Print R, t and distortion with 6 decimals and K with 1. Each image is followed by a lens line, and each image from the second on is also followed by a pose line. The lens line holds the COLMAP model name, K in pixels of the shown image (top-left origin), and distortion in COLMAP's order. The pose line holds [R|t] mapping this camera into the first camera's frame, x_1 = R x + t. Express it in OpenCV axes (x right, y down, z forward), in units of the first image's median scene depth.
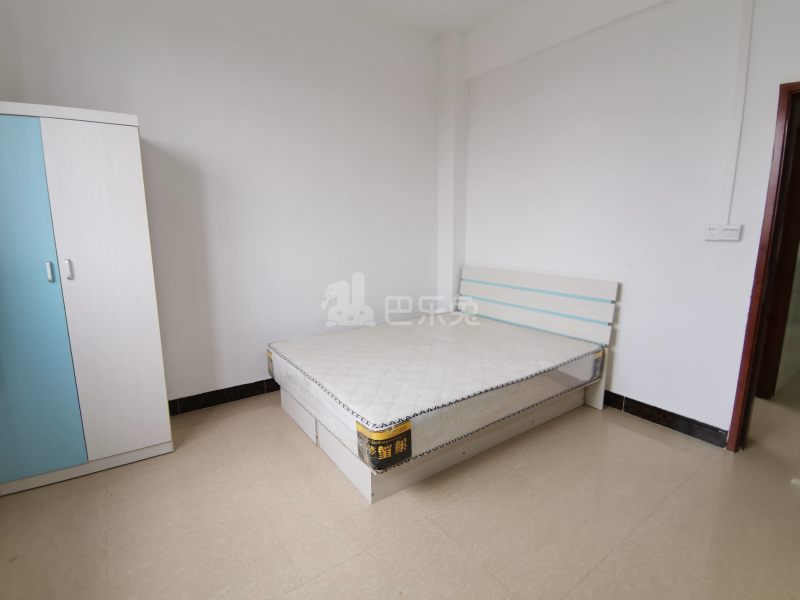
lens RADIAL K [[394.9, 0, 400.0], [0, 394.9, 300.0], [0, 0, 1]] dist [0.003190, -0.018083]
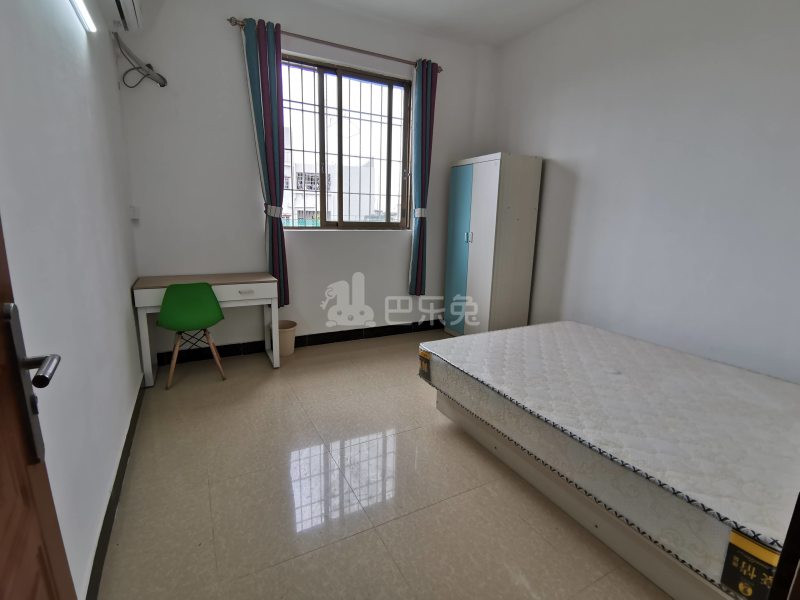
lens RADIAL K [[394.9, 0, 400.0], [0, 394.9, 300.0], [0, 0, 1]] dist [0.003190, -0.018083]
pose [[-0.139684, 0.203879, -0.968980, 1.229566], [-0.208970, 0.950464, 0.230107, -0.159540], [0.967895, 0.234630, -0.090161, 0.887446]]
